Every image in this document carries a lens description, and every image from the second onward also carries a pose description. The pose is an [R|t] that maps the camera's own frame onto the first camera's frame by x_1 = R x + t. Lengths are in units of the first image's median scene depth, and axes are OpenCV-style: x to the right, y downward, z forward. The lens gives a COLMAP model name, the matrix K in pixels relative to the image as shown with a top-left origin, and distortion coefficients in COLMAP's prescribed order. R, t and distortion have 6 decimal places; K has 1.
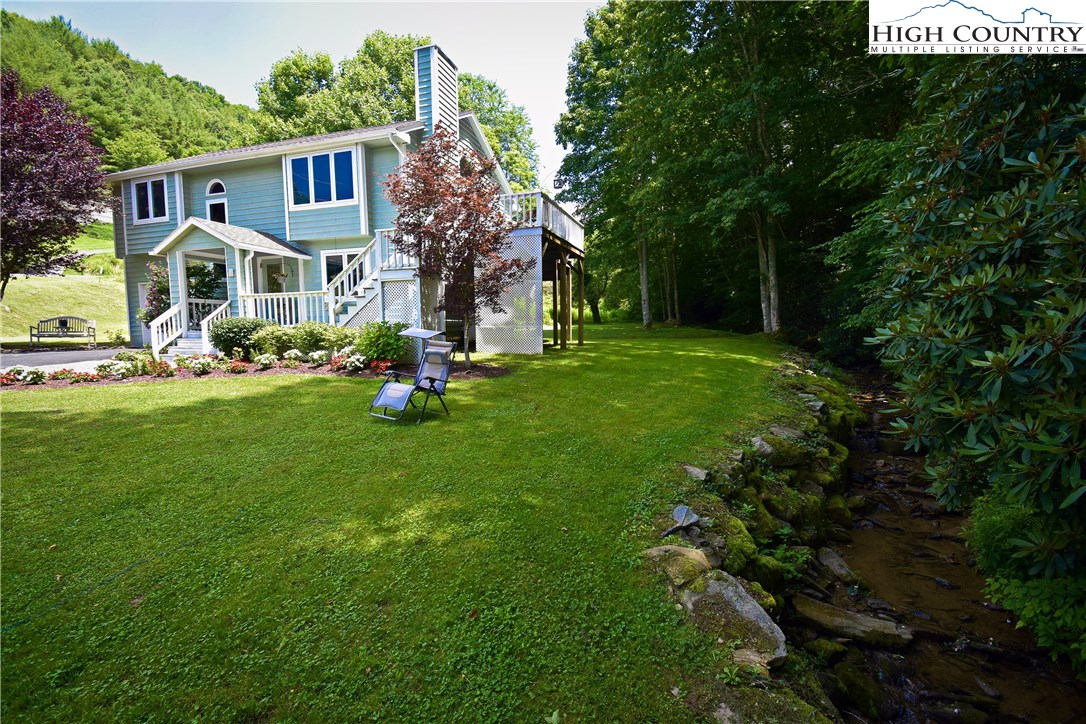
lens RADIAL K [[485.9, 0, 556.3], [0, 485.9, 362.4], [0, 0, 1]] dist [0.021851, -0.026388]
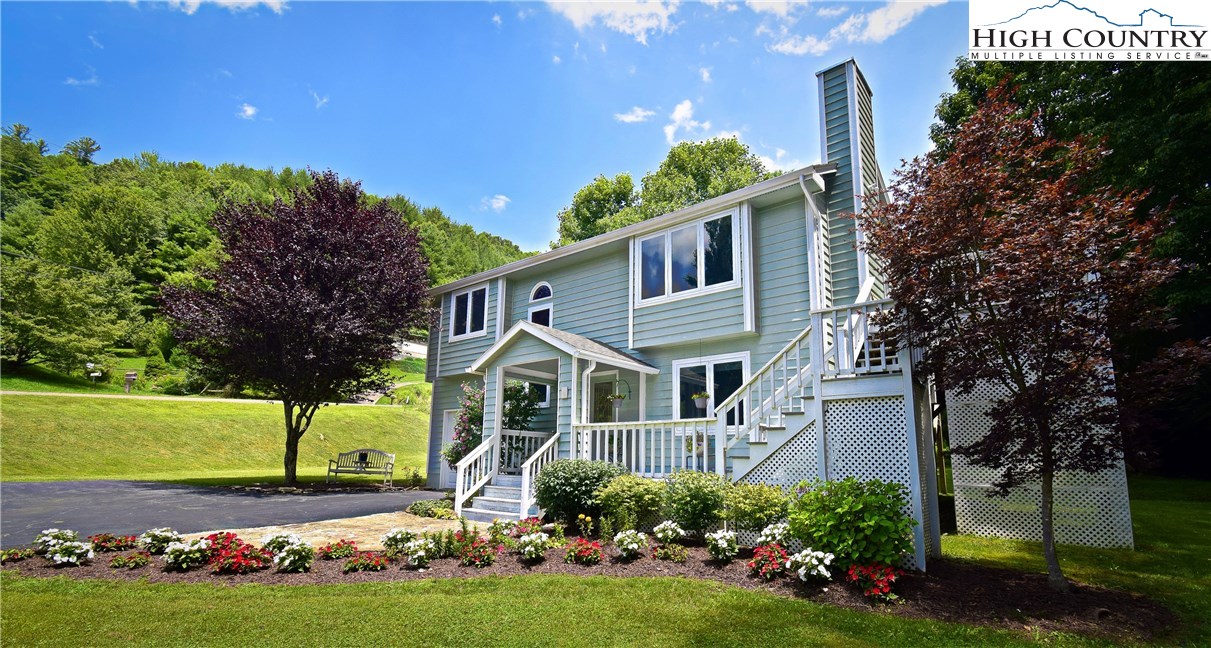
lens RADIAL K [[497.0, 0, 608.1], [0, 497.0, 370.3], [0, 0, 1]] dist [0.013254, 0.000024]
pose [[0.936193, -0.037231, -0.349509, -0.328085], [-0.049280, 0.970649, -0.235398, -0.047367], [0.348015, 0.237602, 0.906880, 0.341195]]
